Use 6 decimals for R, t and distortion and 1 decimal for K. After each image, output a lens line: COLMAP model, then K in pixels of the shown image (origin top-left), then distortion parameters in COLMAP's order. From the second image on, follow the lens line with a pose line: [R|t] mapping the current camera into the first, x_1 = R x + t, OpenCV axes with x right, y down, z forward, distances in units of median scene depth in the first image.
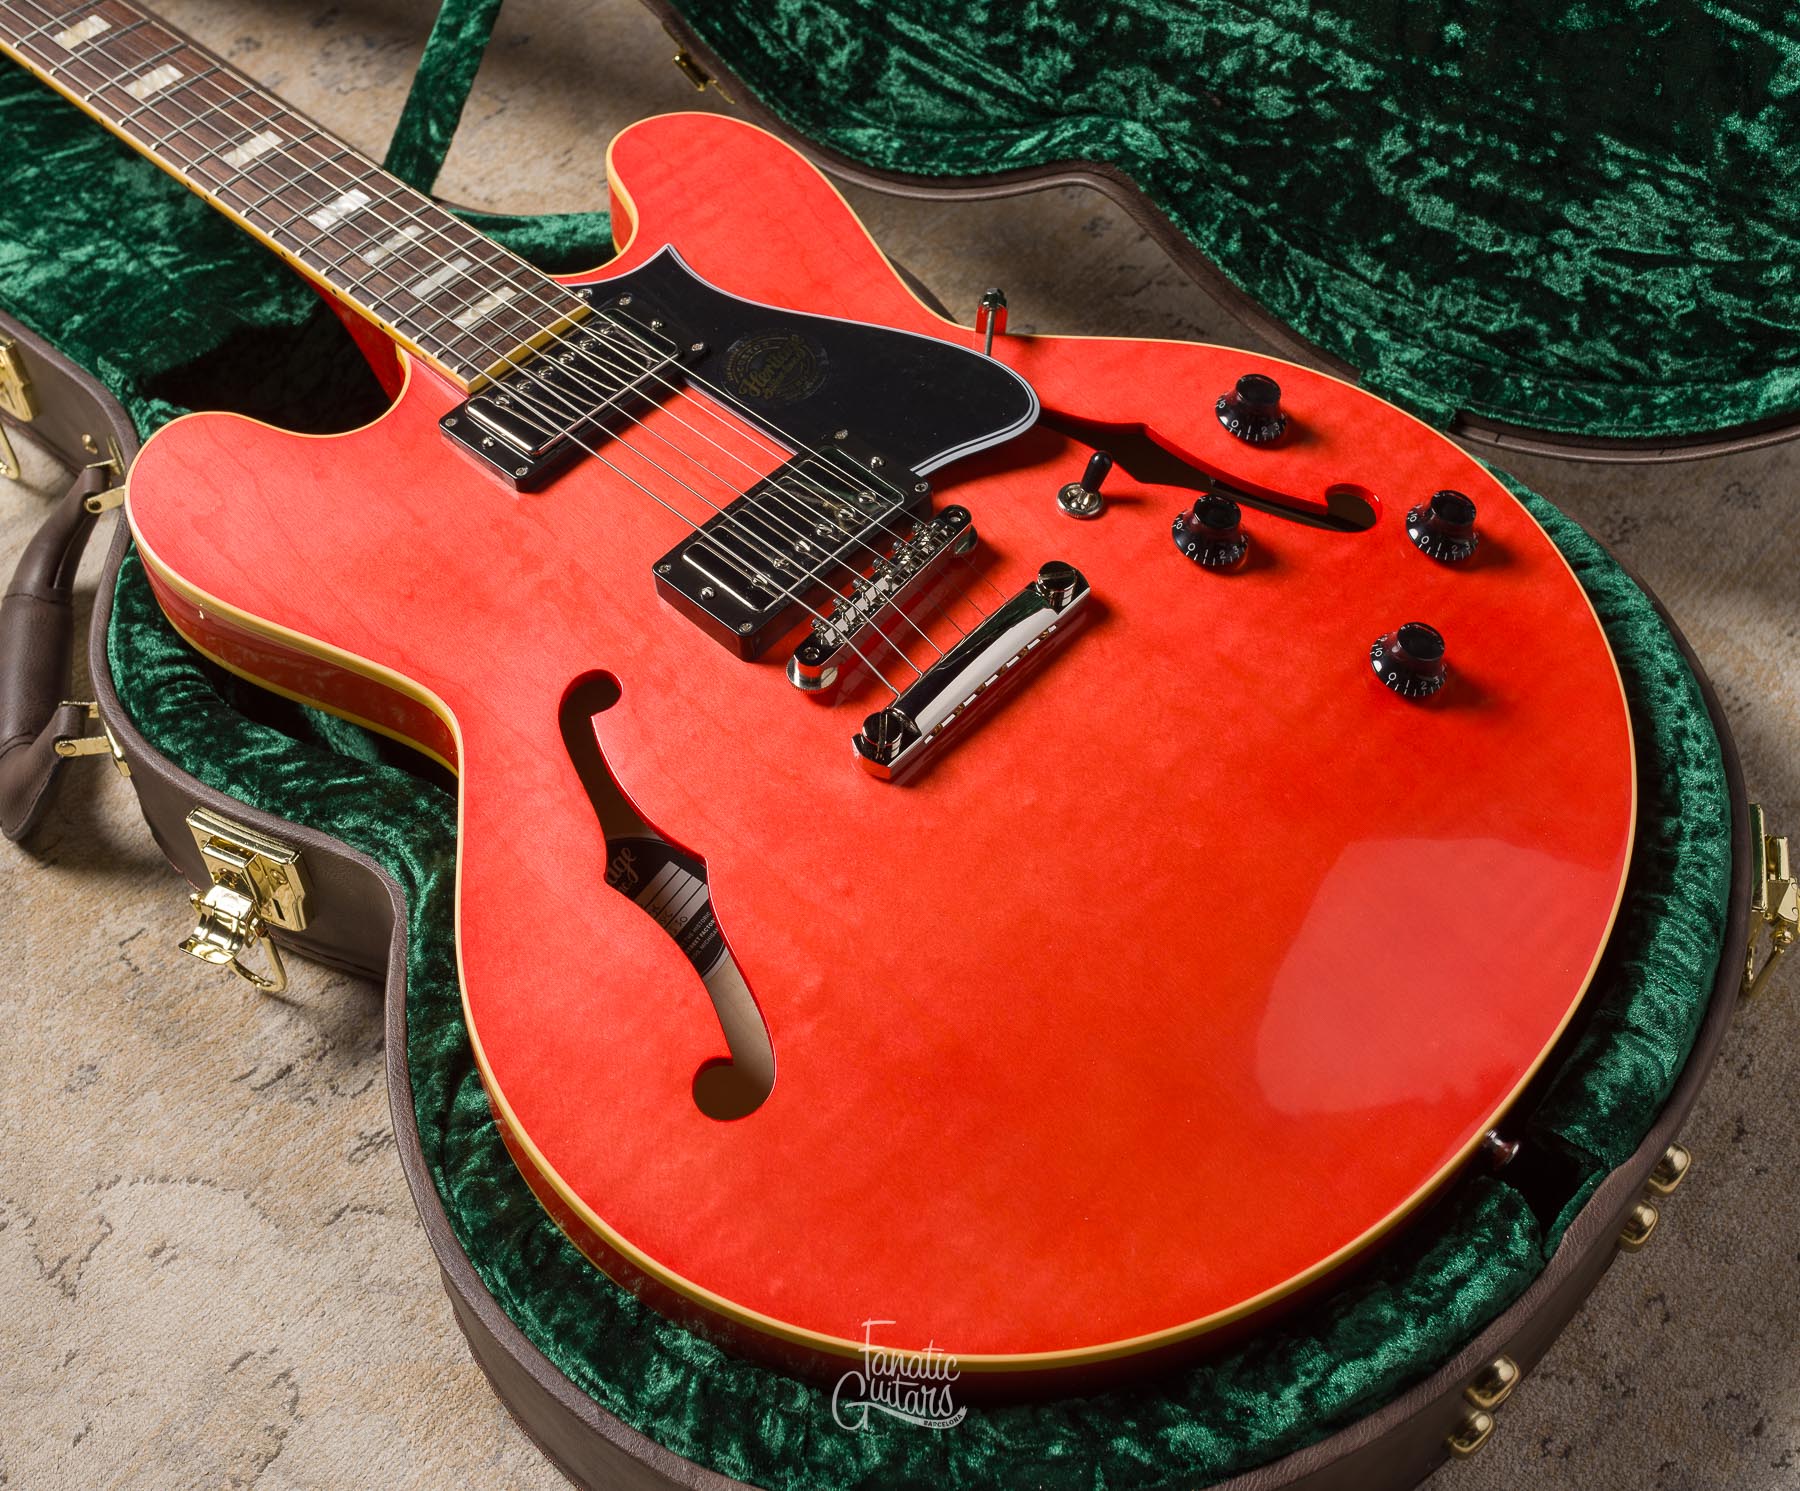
lens RADIAL K [[2254.2, 0, 927.5], [0, 2254.2, 748.5], [0, 0, 1]] dist [-0.009127, 0.017442]
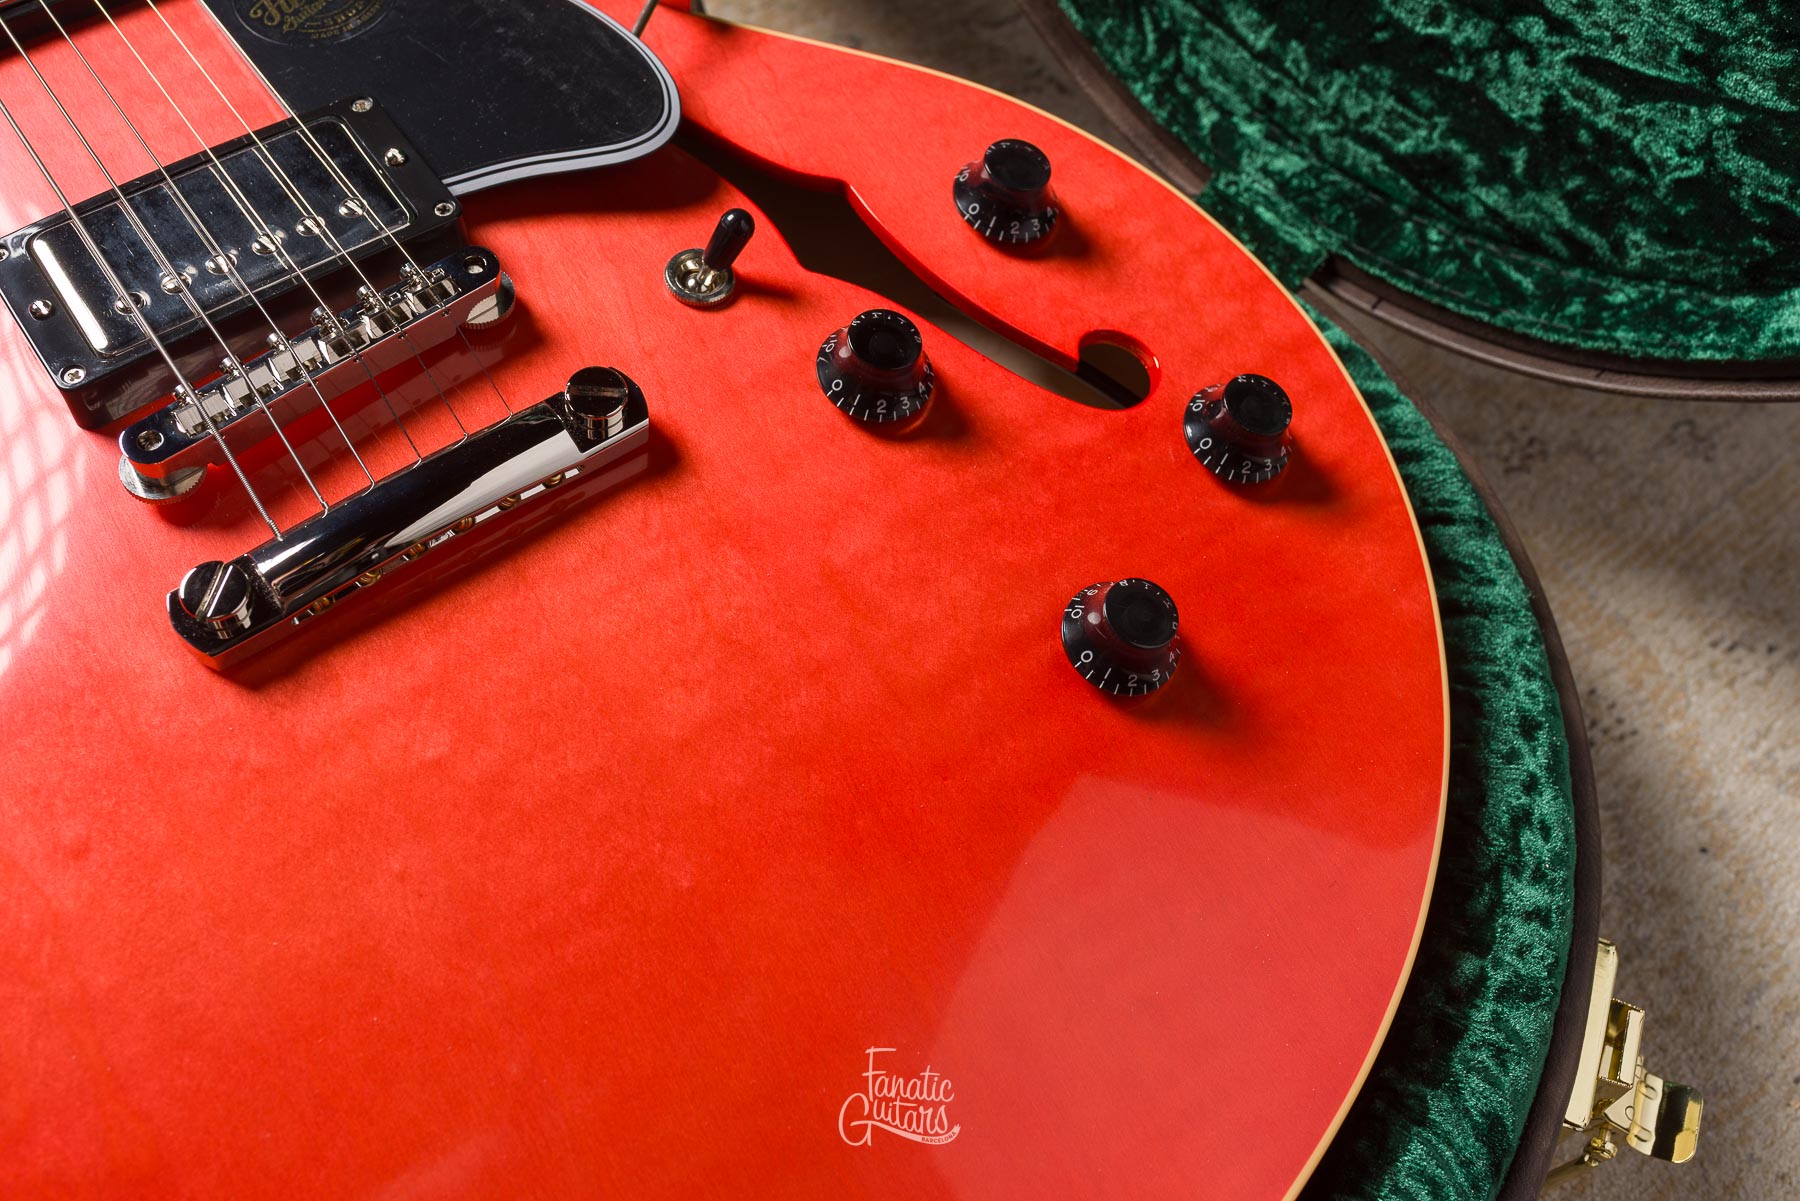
lens RADIAL K [[1772.2, 0, 896.4], [0, 1772.2, 595.6], [0, 0, 1]] dist [-0.002514, 0.000224]
pose [[0.978528, 0.204385, -0.026647, 0.148859], [-0.200763, 0.974391, 0.101272, -0.079766], [0.046664, -0.093748, 0.994502, 0.460007]]
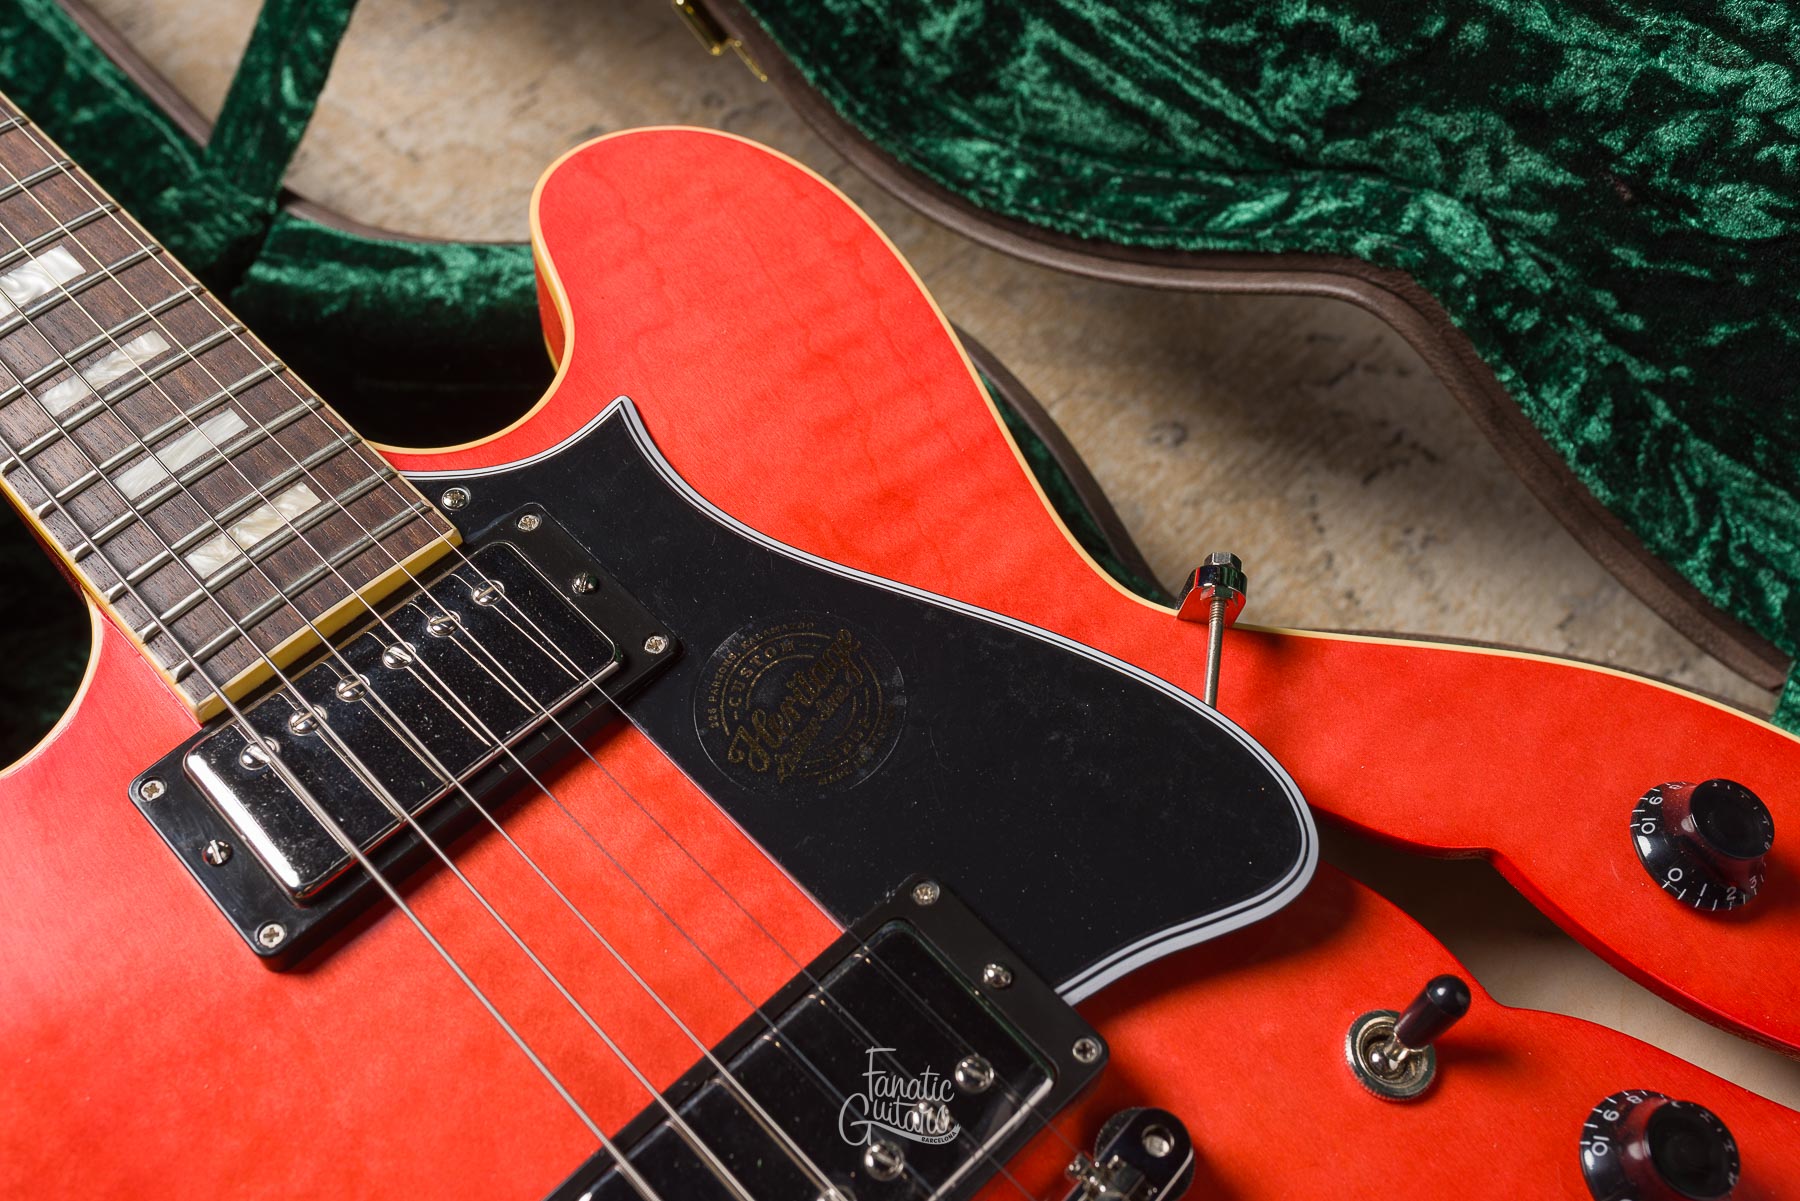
lens RADIAL K [[1785.5, 0, 898.8], [0, 1785.5, 593.5], [0, 0, 1]] dist [0.010543, -0.013627]
pose [[0.997118, 0.075545, 0.006926, -0.049520], [-0.075861, 0.993109, 0.089324, -0.228292], [-0.000131, -0.089592, 0.995979, 0.584910]]
